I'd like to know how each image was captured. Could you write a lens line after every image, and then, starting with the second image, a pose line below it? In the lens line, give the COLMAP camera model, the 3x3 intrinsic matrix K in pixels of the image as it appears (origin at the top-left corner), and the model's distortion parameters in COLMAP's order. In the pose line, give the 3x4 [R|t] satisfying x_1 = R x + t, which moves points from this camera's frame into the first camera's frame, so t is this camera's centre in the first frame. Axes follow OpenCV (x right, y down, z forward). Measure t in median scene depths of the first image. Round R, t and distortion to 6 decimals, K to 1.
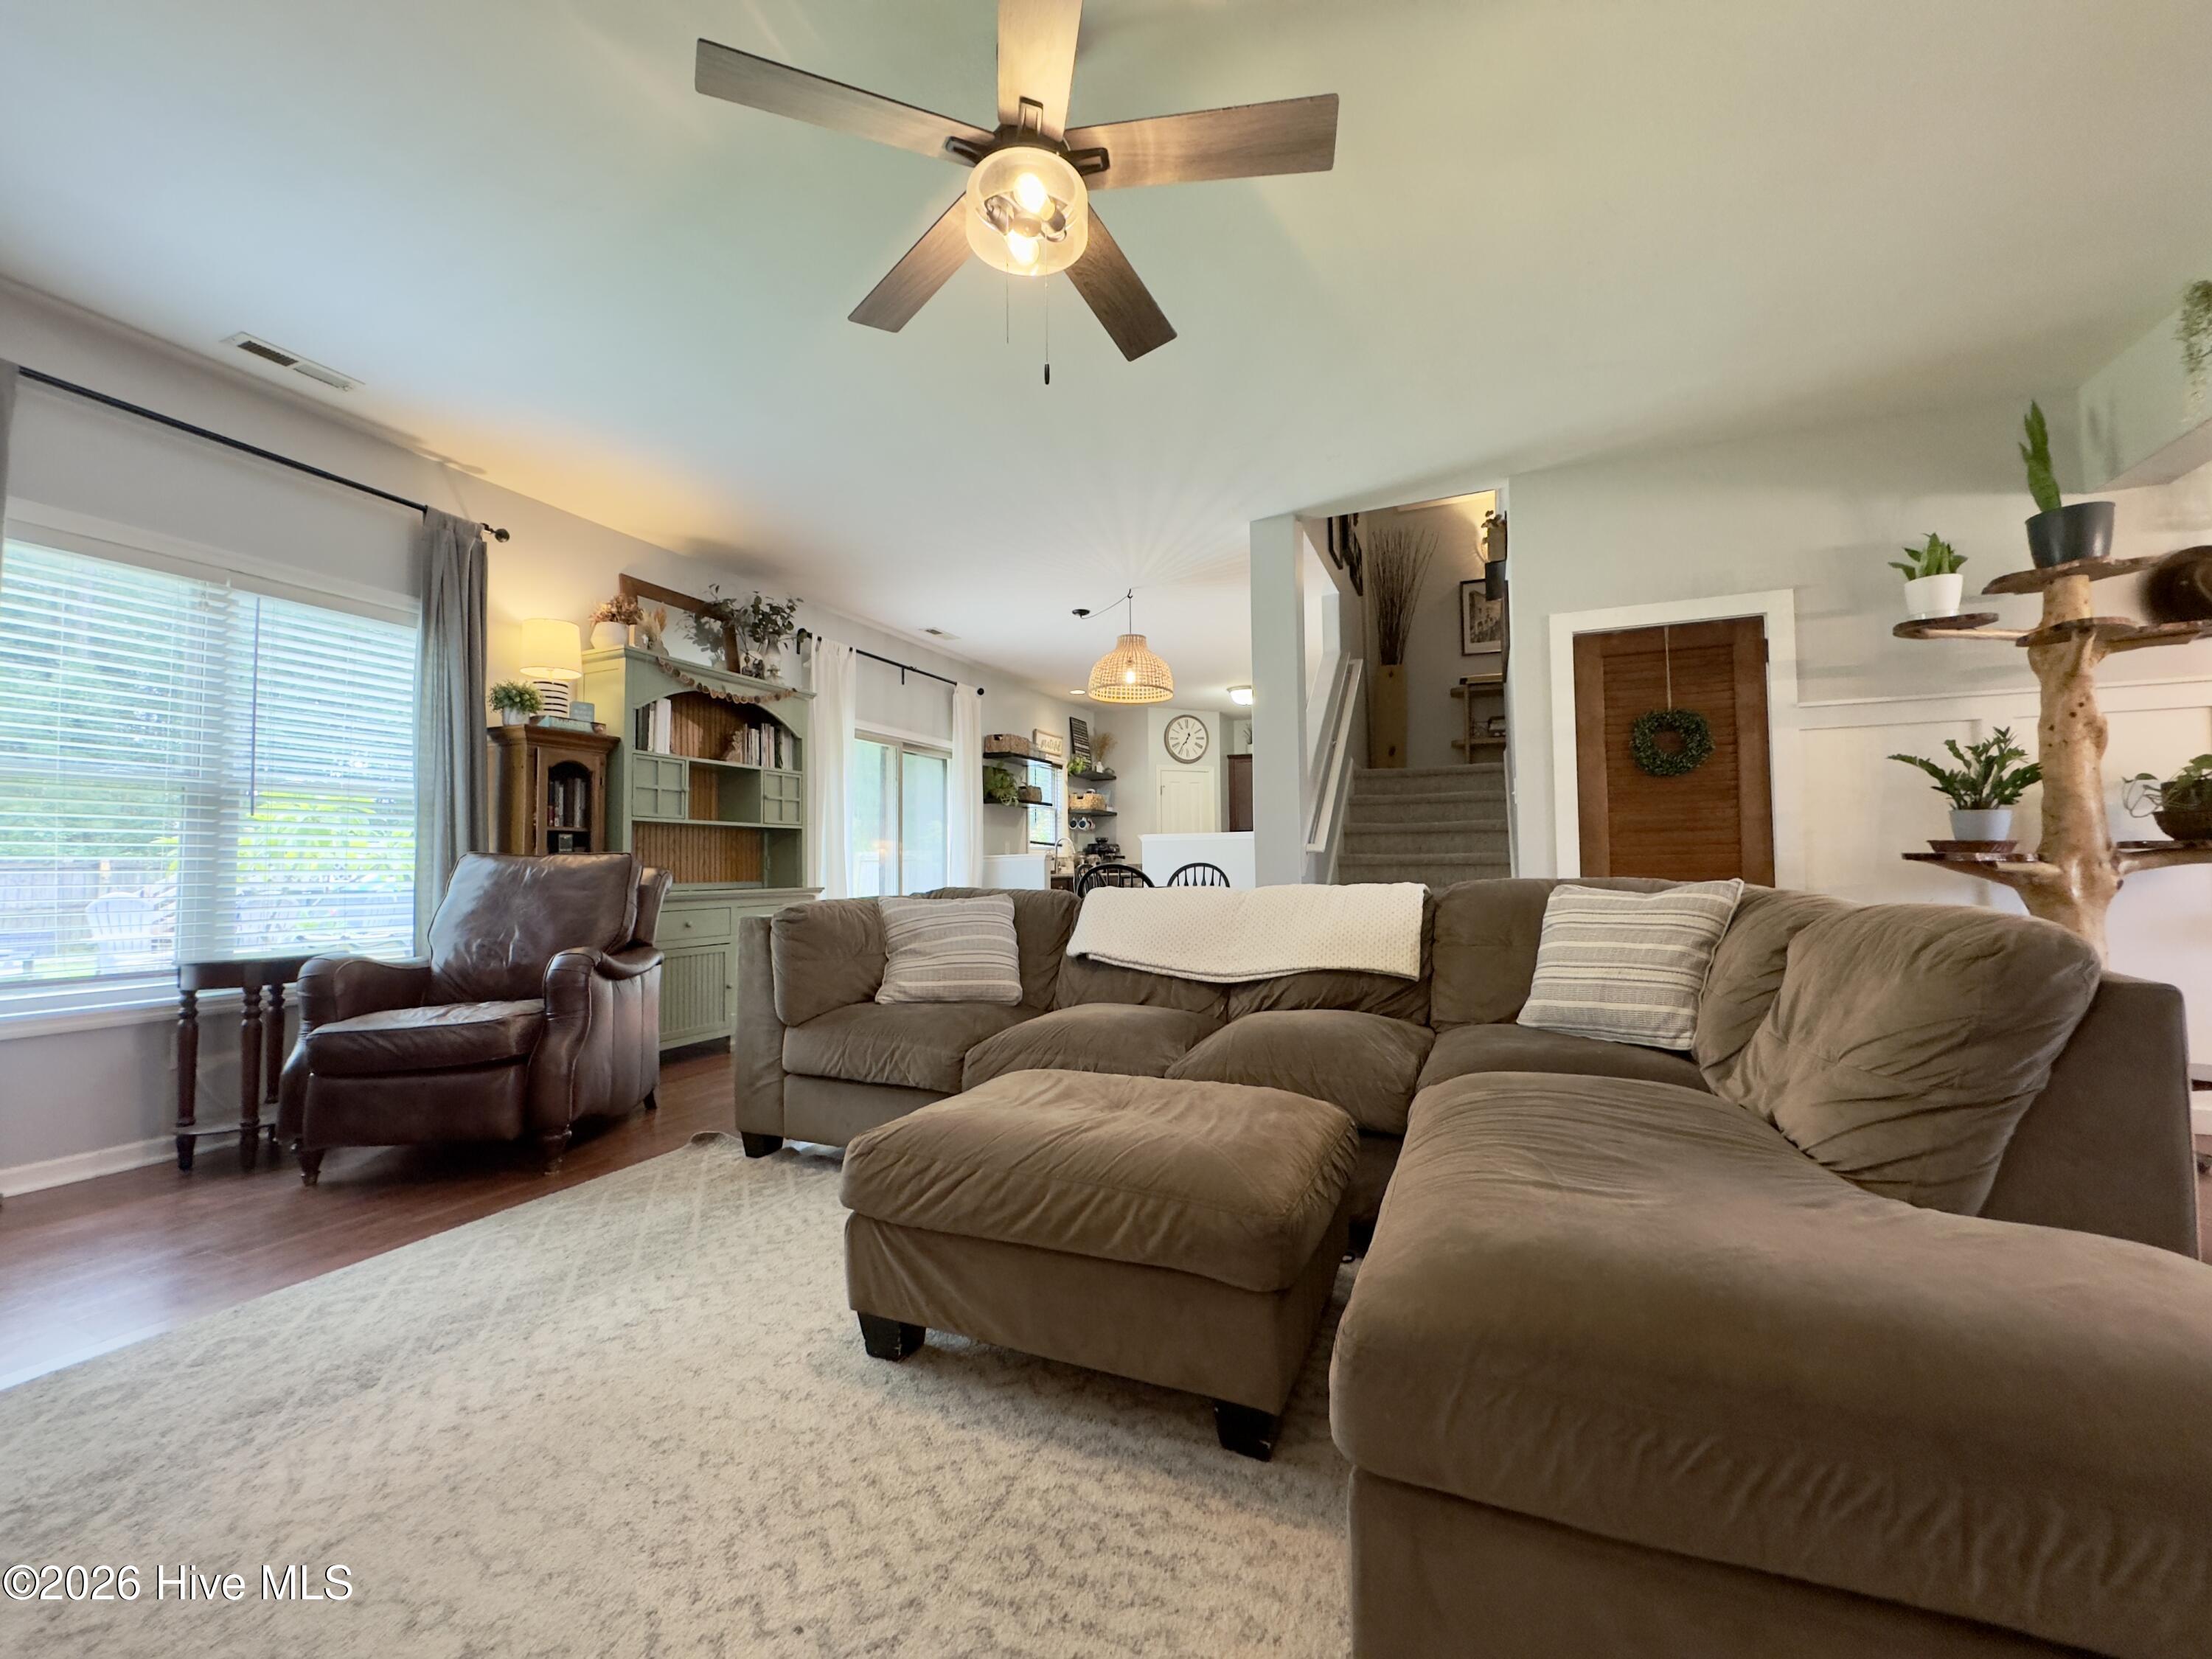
lens RADIAL K [[881.1, 0, 1103.5], [0, 881.1, 826.5], [0, 0, 1]] dist [-0.002138, -0.000070]
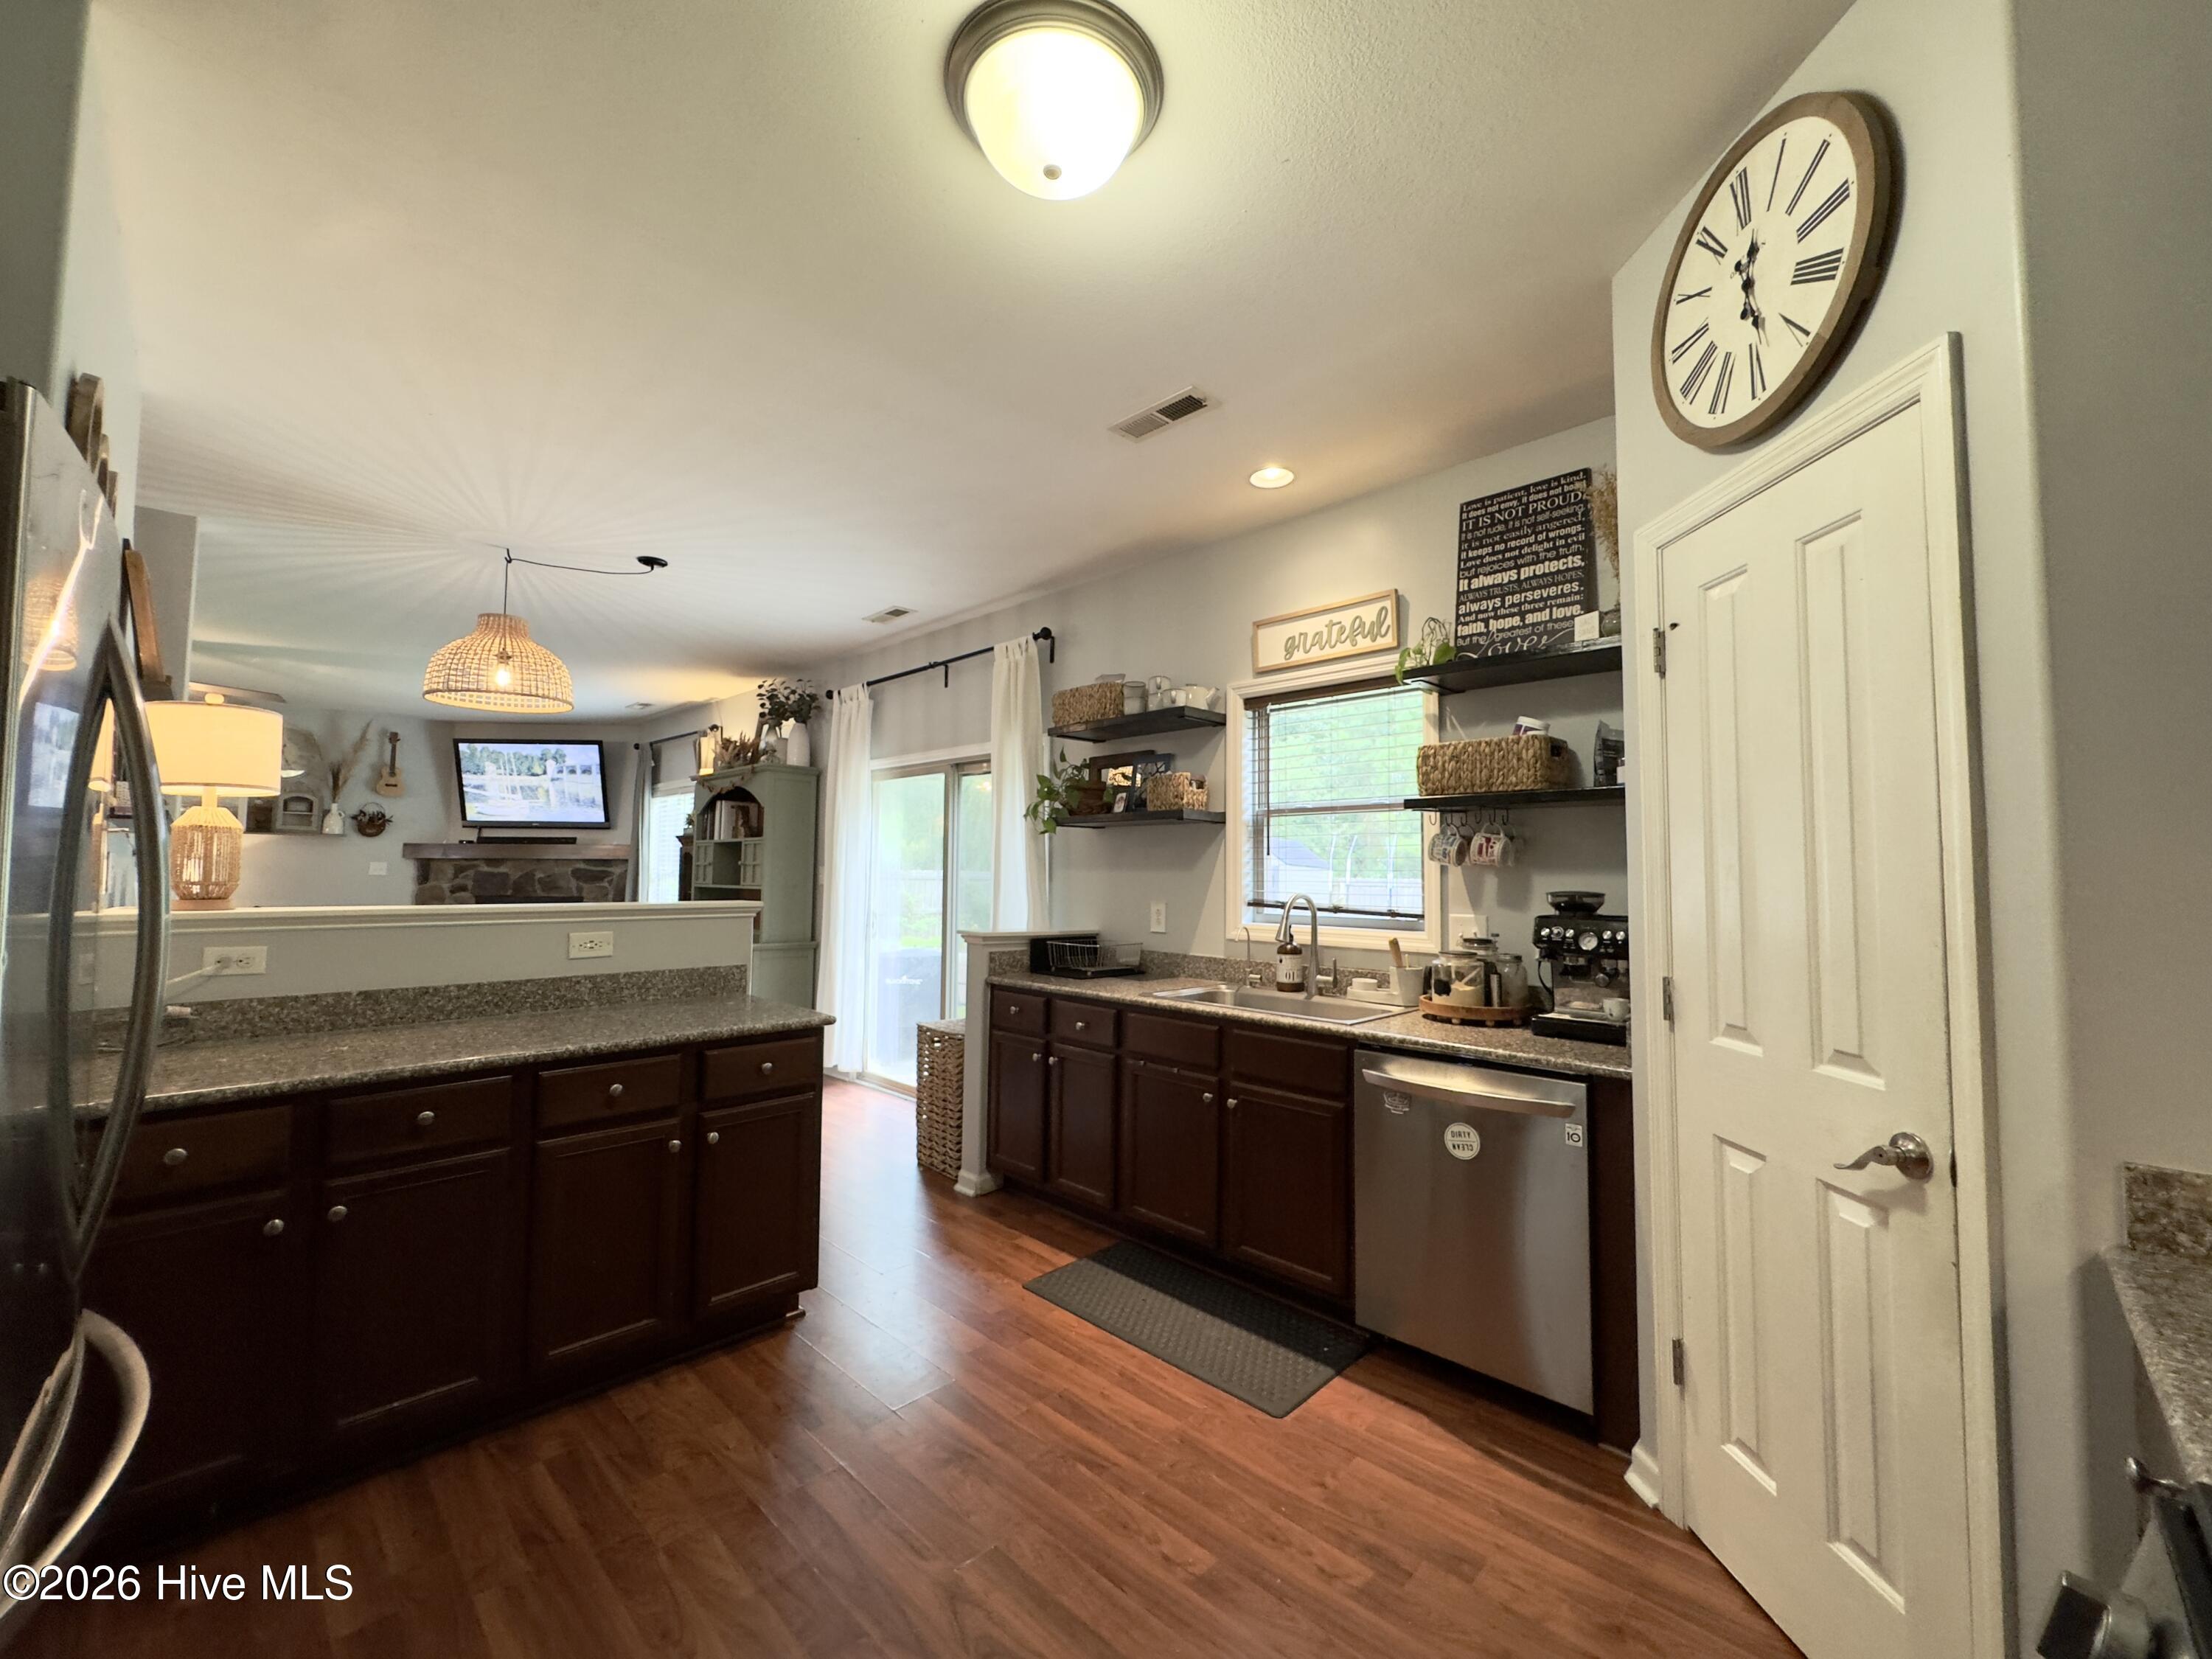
lens RADIAL K [[889.2, 0, 1102.1], [0, 889.2, 825.0], [0, 0, 1]] dist [-0.001871, -0.000086]
pose [[-0.359581, -0.046269, -0.931966, 0.727140], [0.036980, 0.997279, -0.063779, 0.012787], [0.932381, -0.057397, -0.356891, 2.406675]]
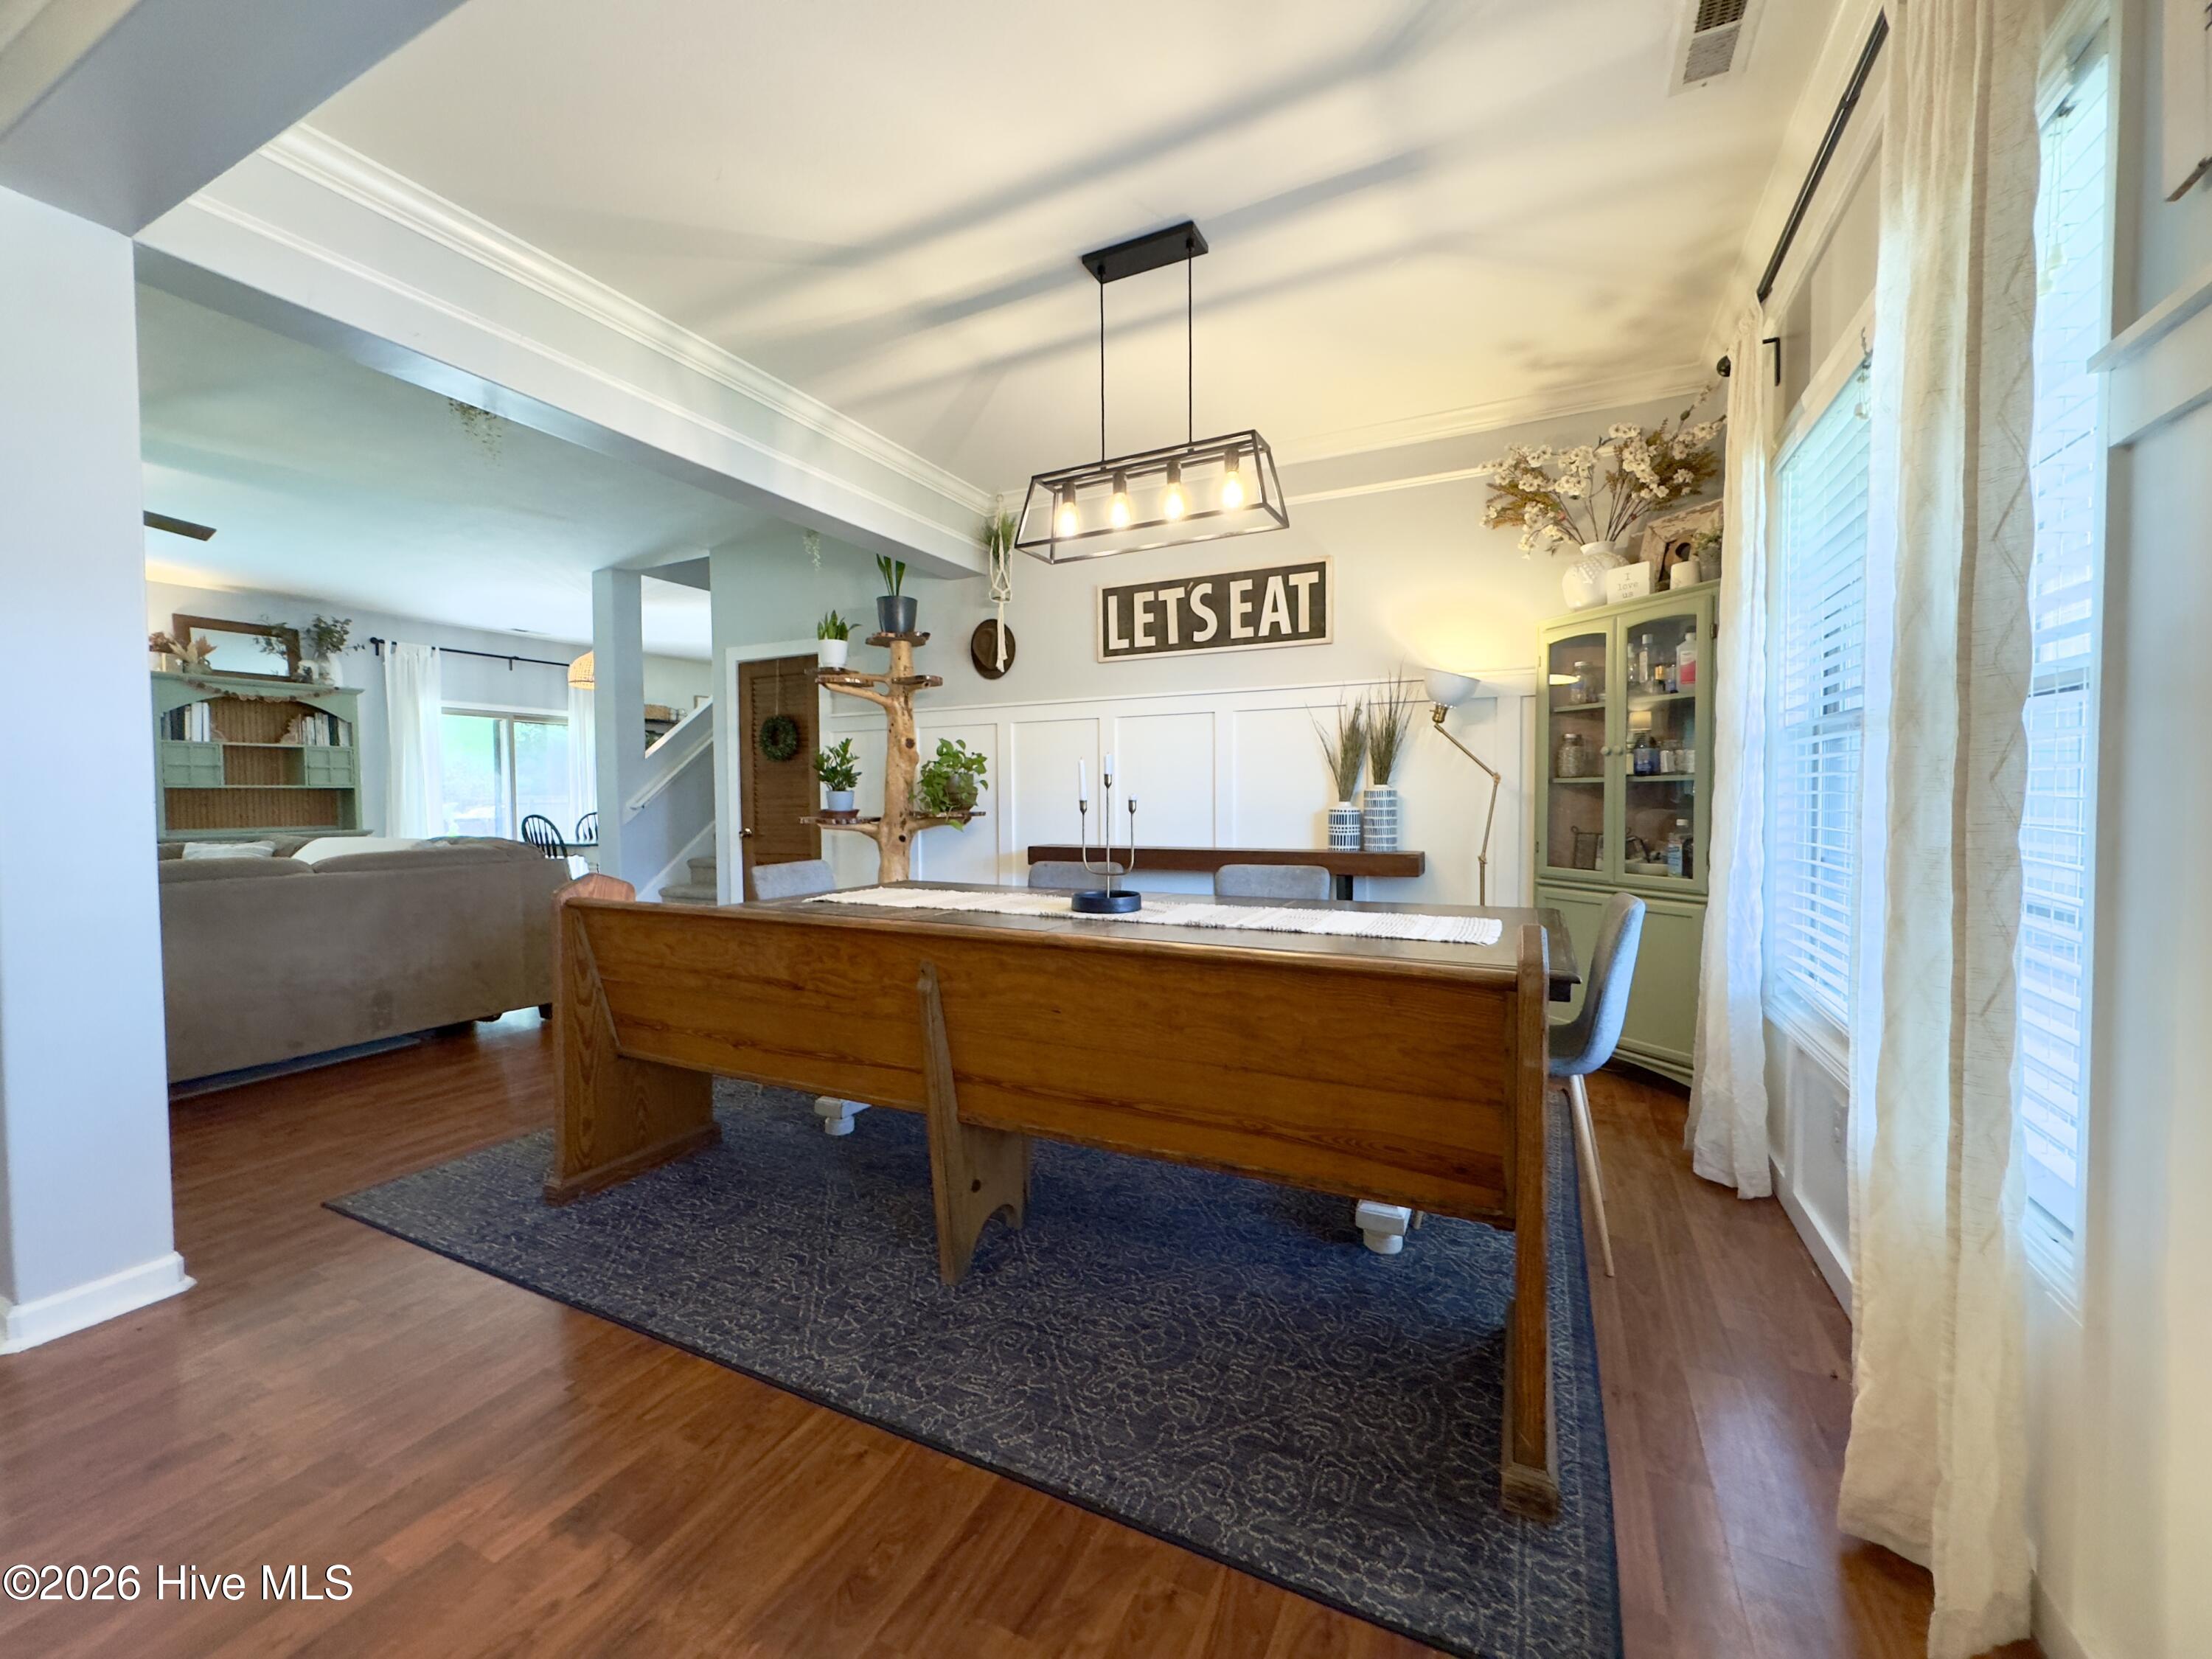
lens RADIAL K [[881.1, 0, 1103.5], [0, 881.1, 826.5], [0, 0, 1]] dist [-0.002138, -0.000070]
pose [[0.998812, 0.002689, -0.048660, 1.220702], [0.001353, 0.996561, 0.082854, -0.067598], [0.048715, -0.082822, 0.995373, -0.449396]]
